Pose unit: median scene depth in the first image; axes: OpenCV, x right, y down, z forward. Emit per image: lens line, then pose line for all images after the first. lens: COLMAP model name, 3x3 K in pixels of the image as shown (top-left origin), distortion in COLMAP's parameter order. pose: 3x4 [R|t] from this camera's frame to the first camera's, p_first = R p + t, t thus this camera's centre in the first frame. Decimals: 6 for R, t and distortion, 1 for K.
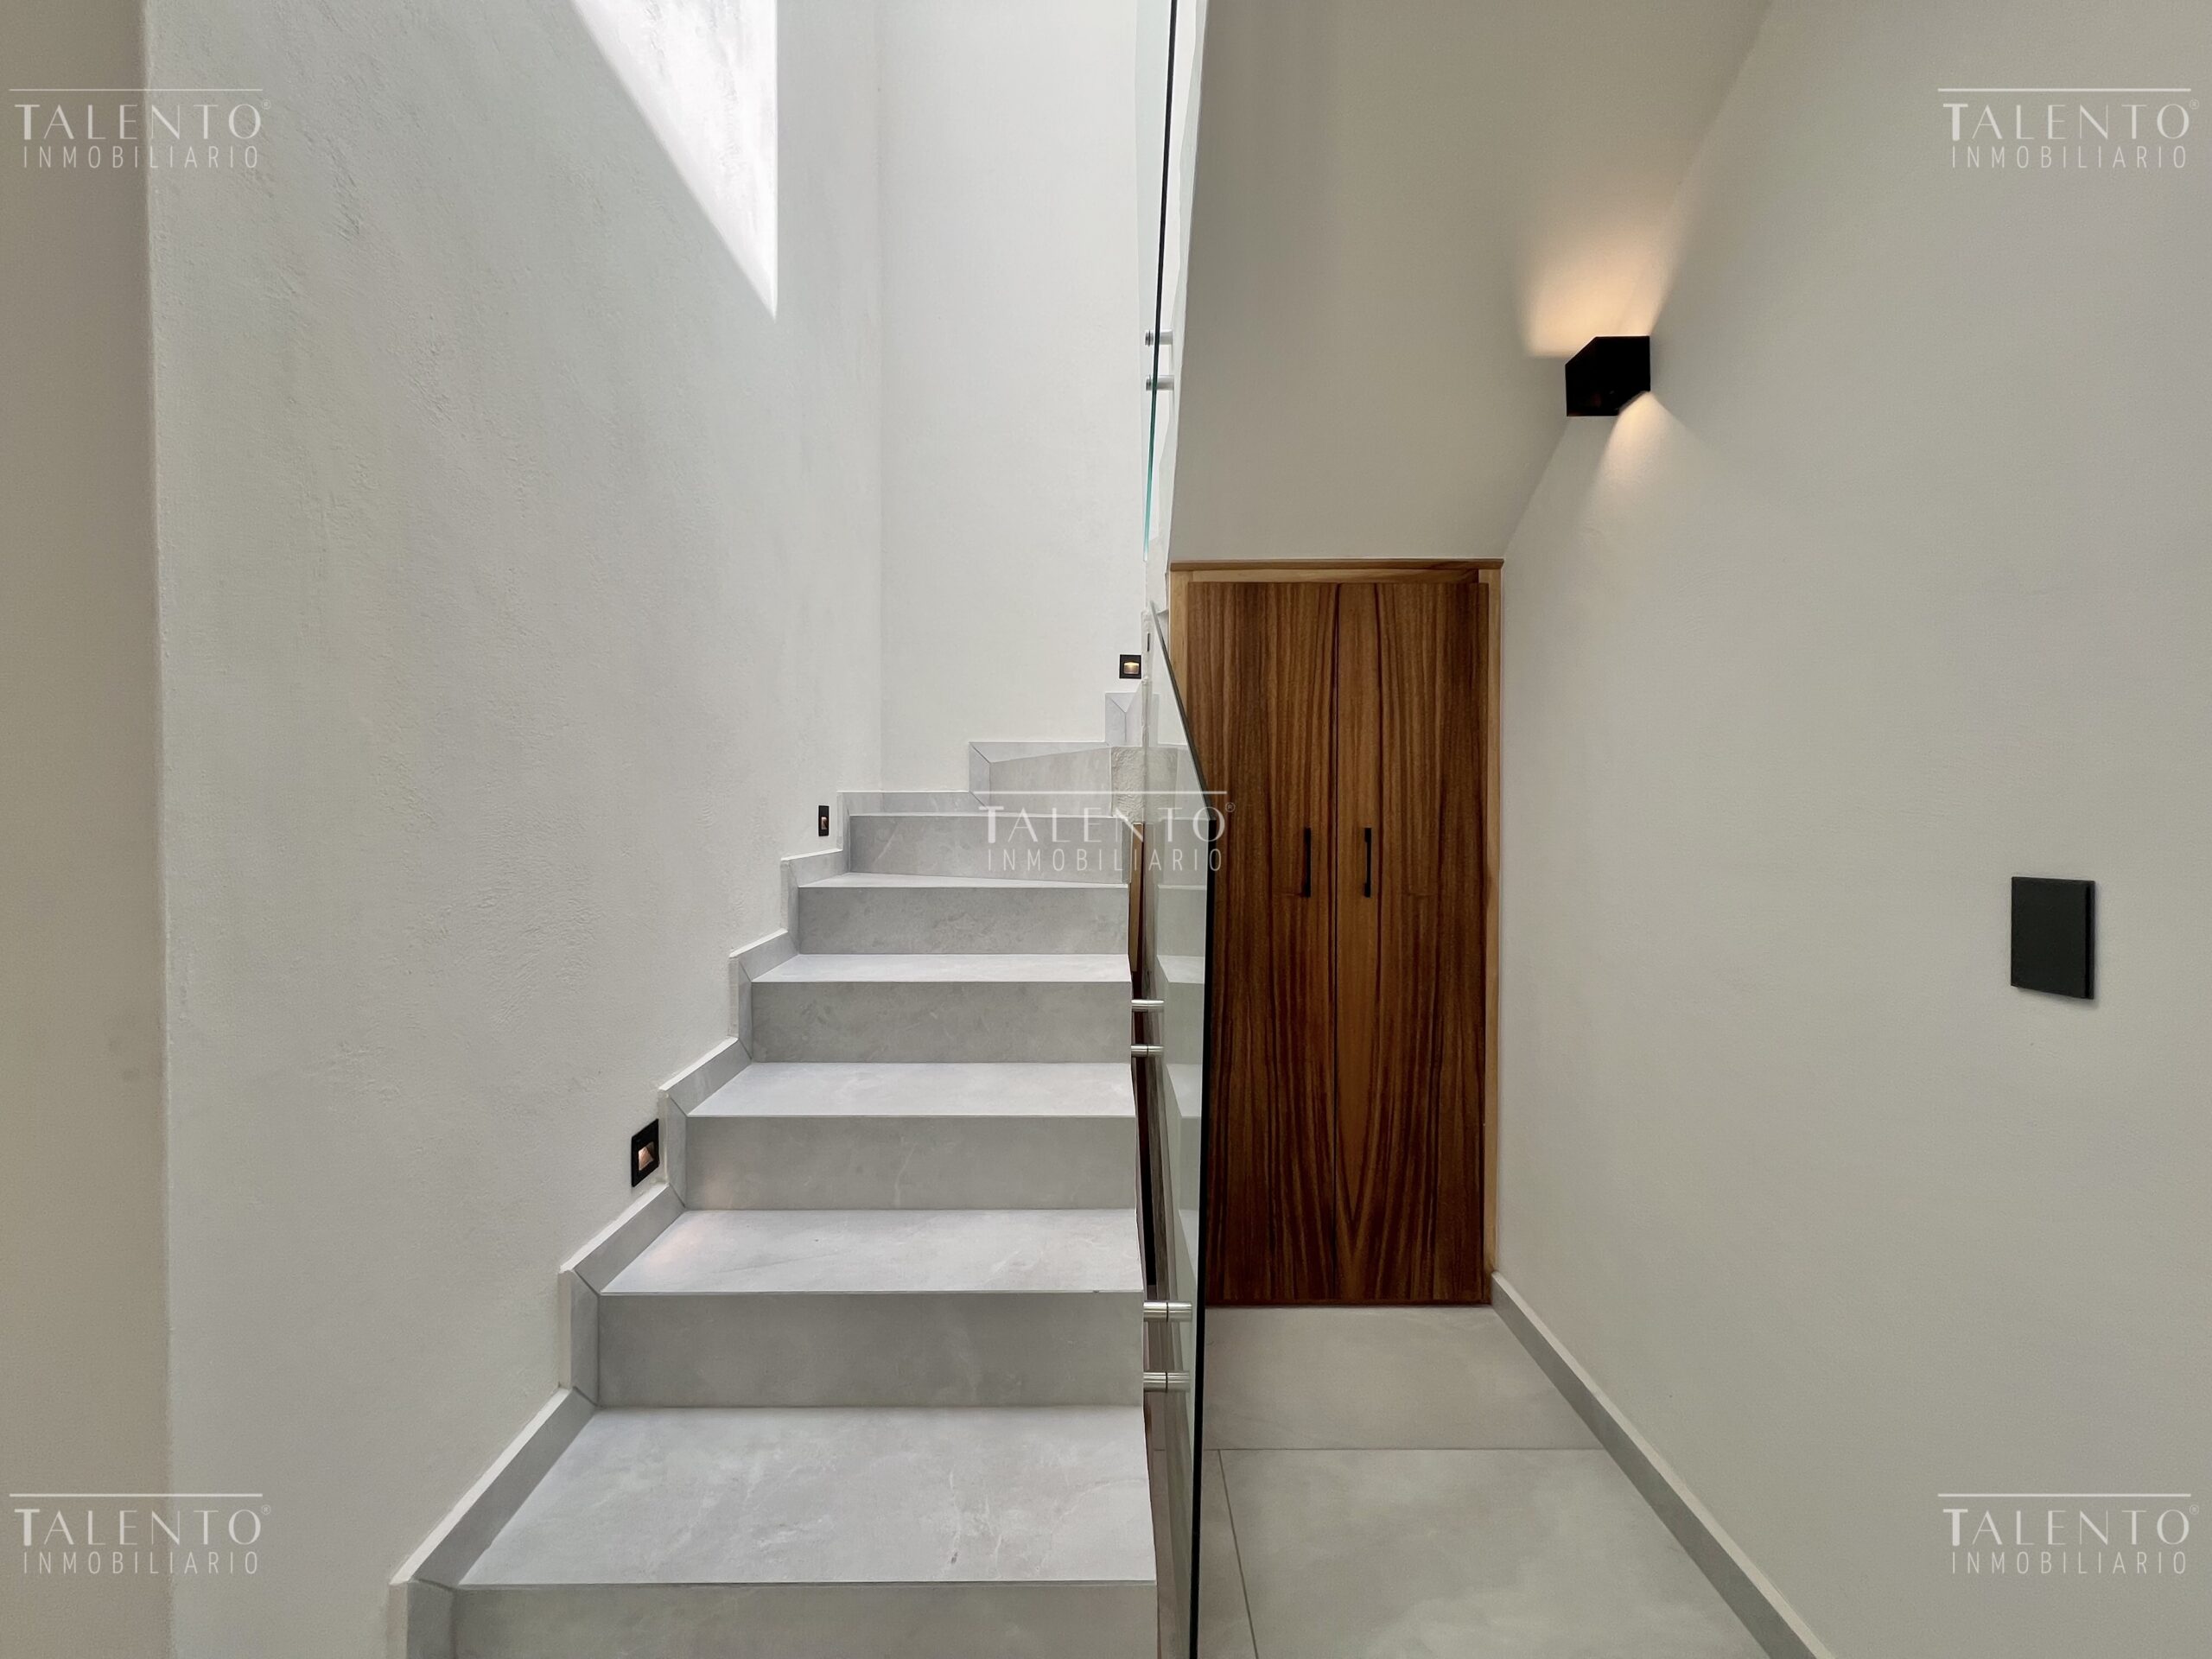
lens RADIAL K [[888.5, 0, 1107.7], [0, 888.5, 821.1], [0, 0, 1]] dist [-0.002907, -0.000276]
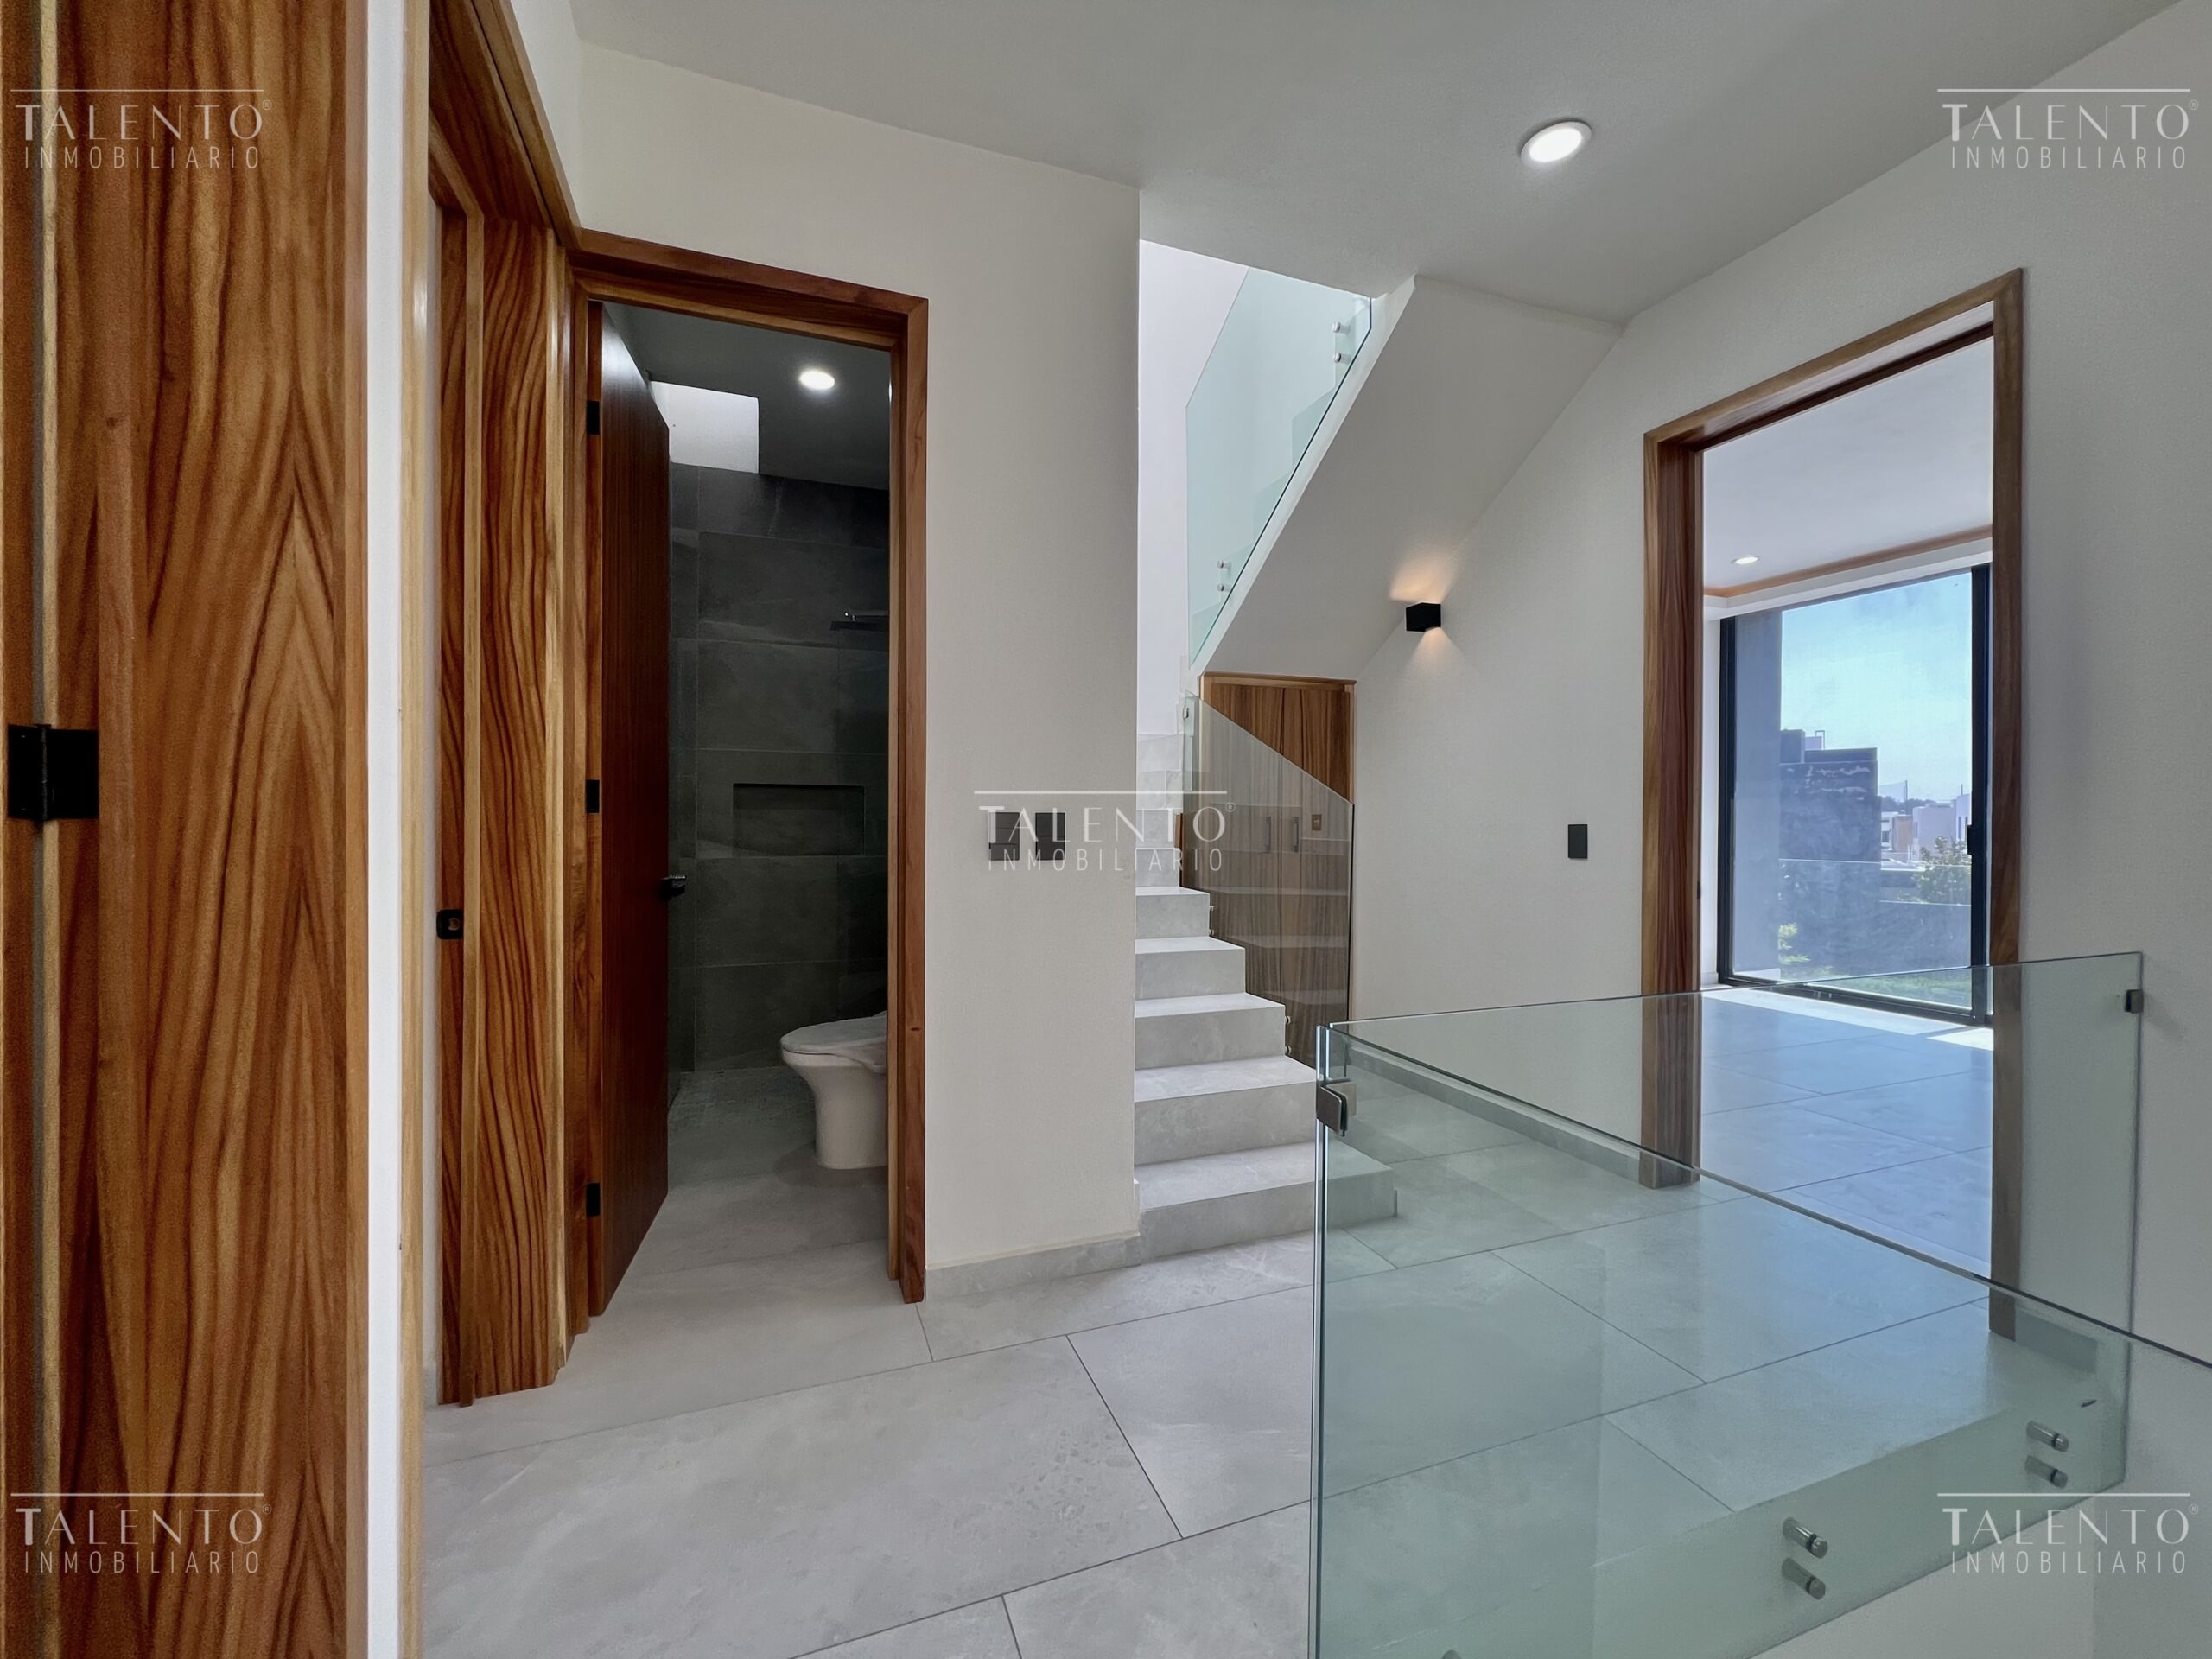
lens RADIAL K [[888.5, 0, 1101.7], [0, 888.5, 827.0], [0, 0, 1]] dist [-0.002907, -0.000276]
pose [[0.936919, 0.000734, 0.349547, -1.058207], [0.000033, 0.999998, -0.002188, 0.049479], [-0.349547, 0.002061, 0.936916, -0.894782]]
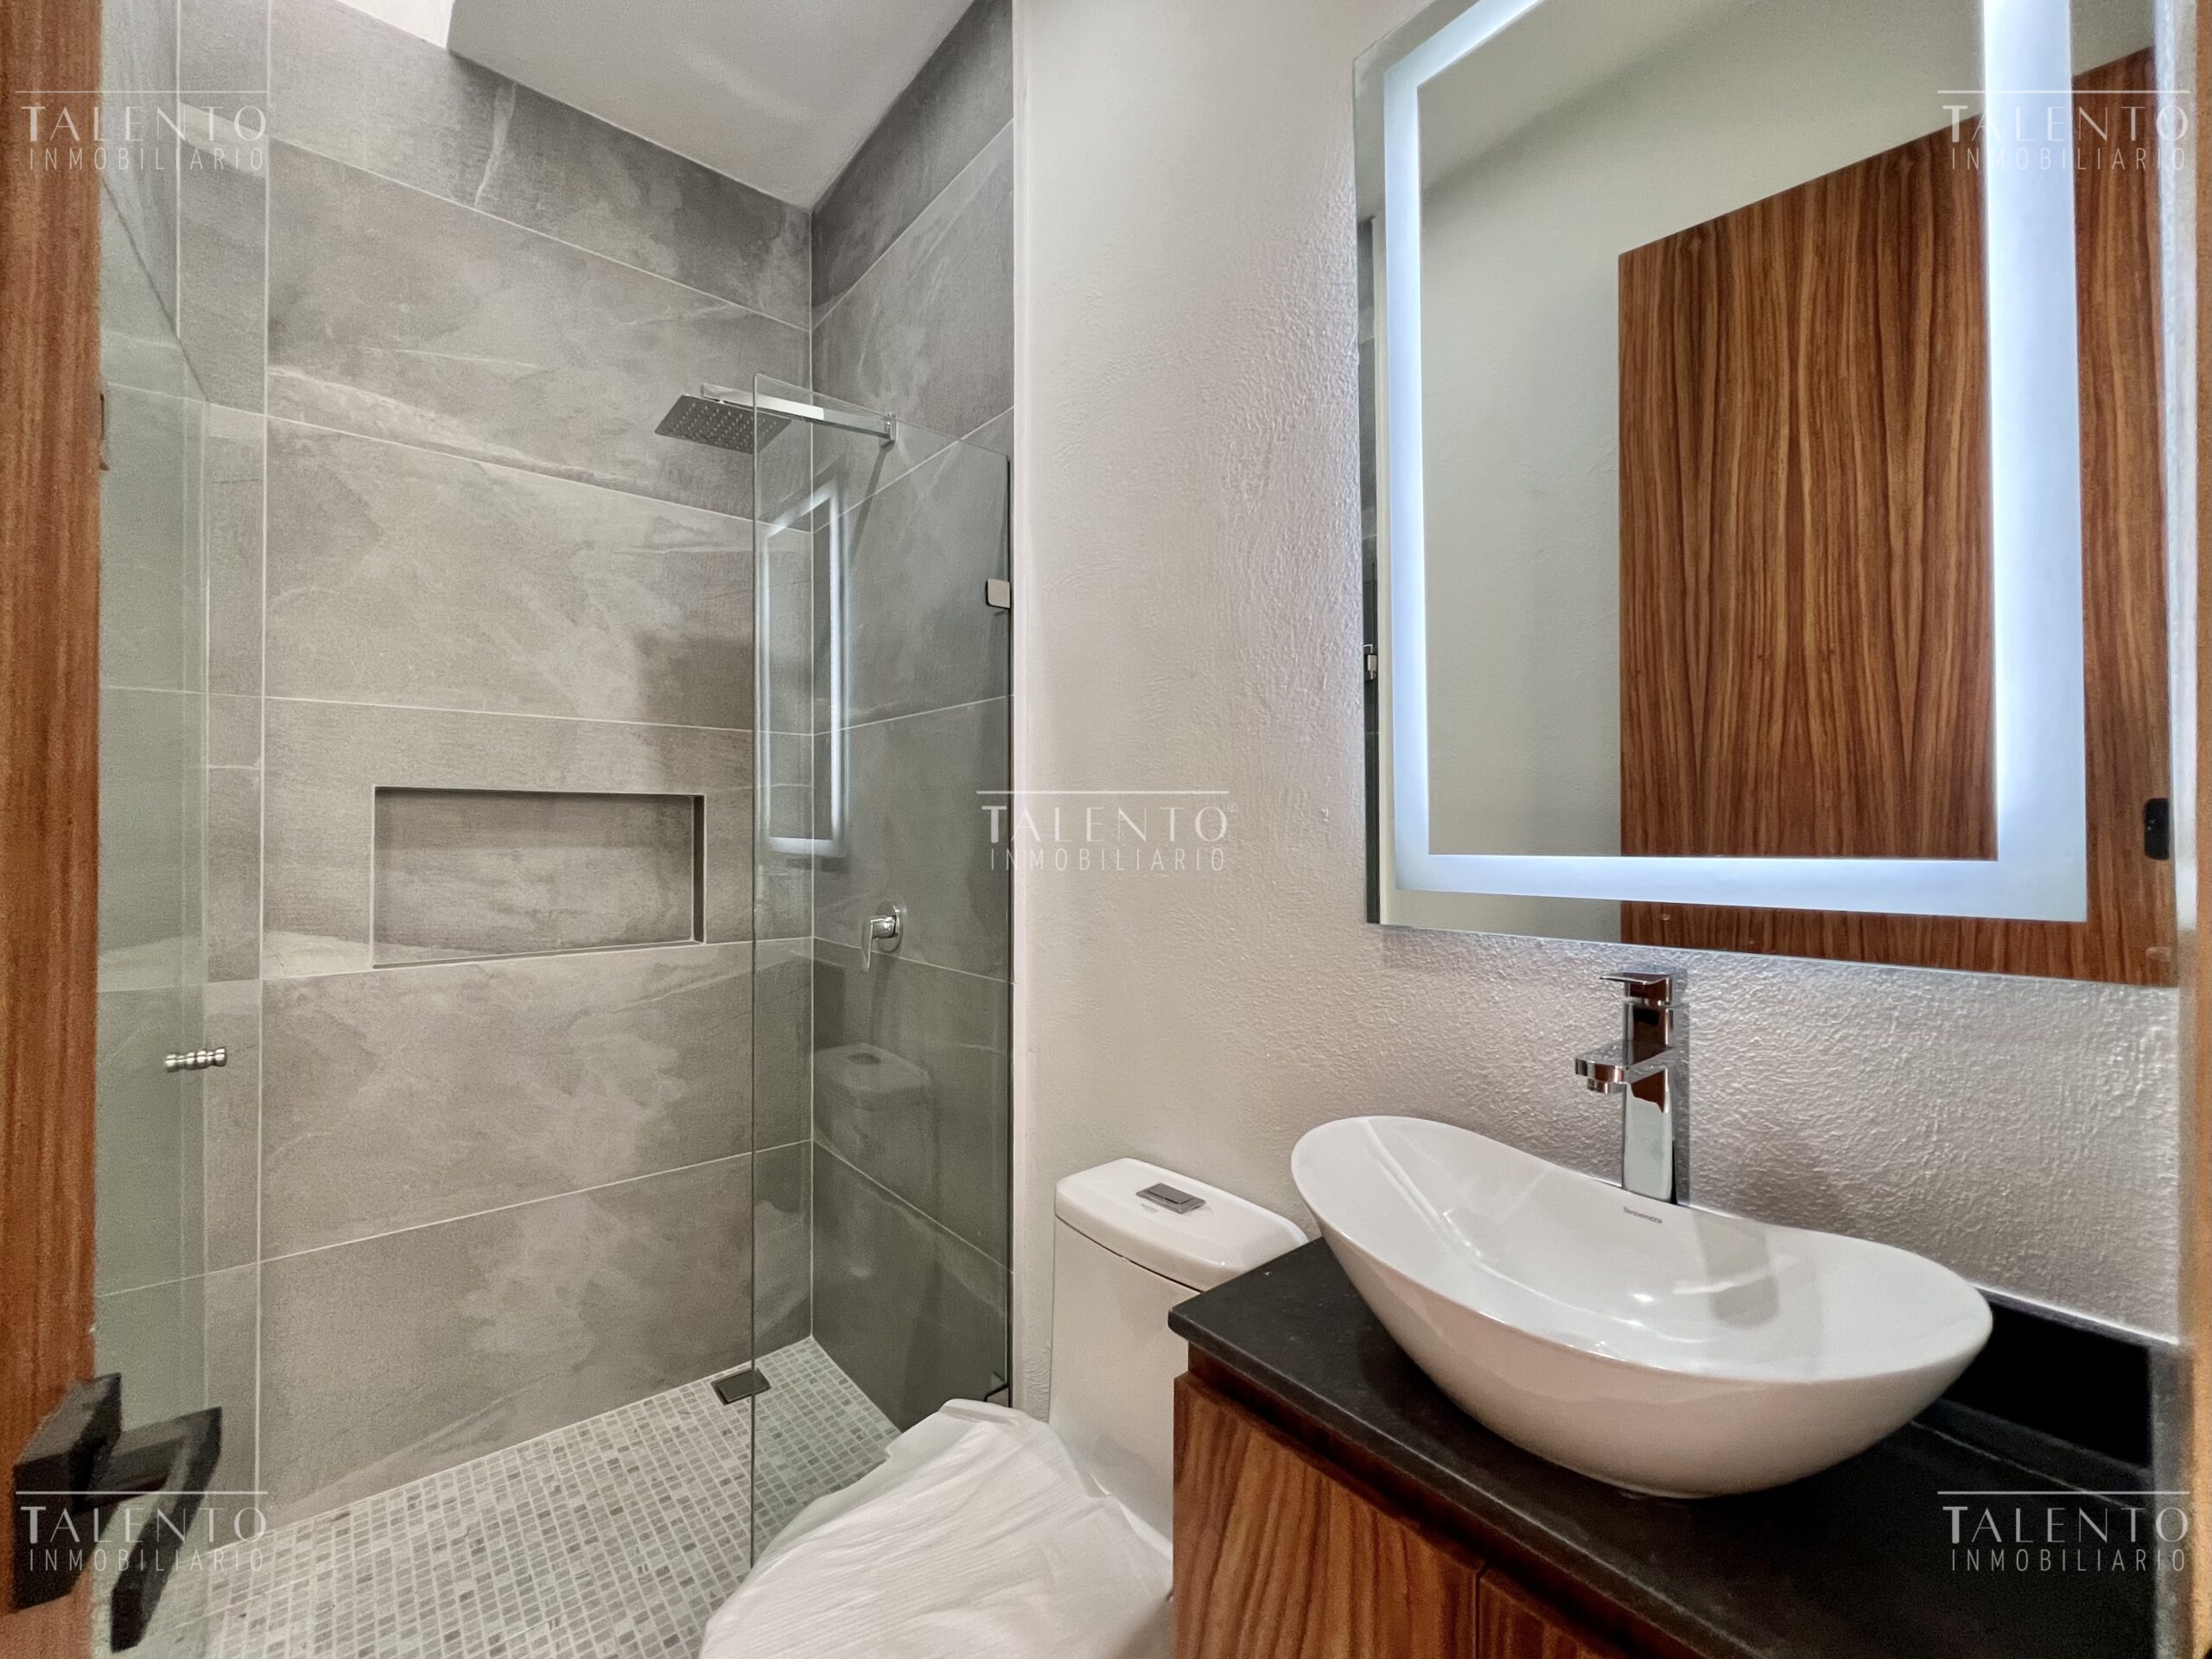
lens RADIAL K [[888.5, 0, 1097.7], [0, 888.5, 840.0], [0, 0, 1]] dist [-0.002907, -0.000276]
pose [[0.760989, -0.000424, 0.648765, -1.192976], [0.014867, 0.999749, -0.016785, 0.009298], [-0.648595, 0.022419, 0.760804, 0.607720]]
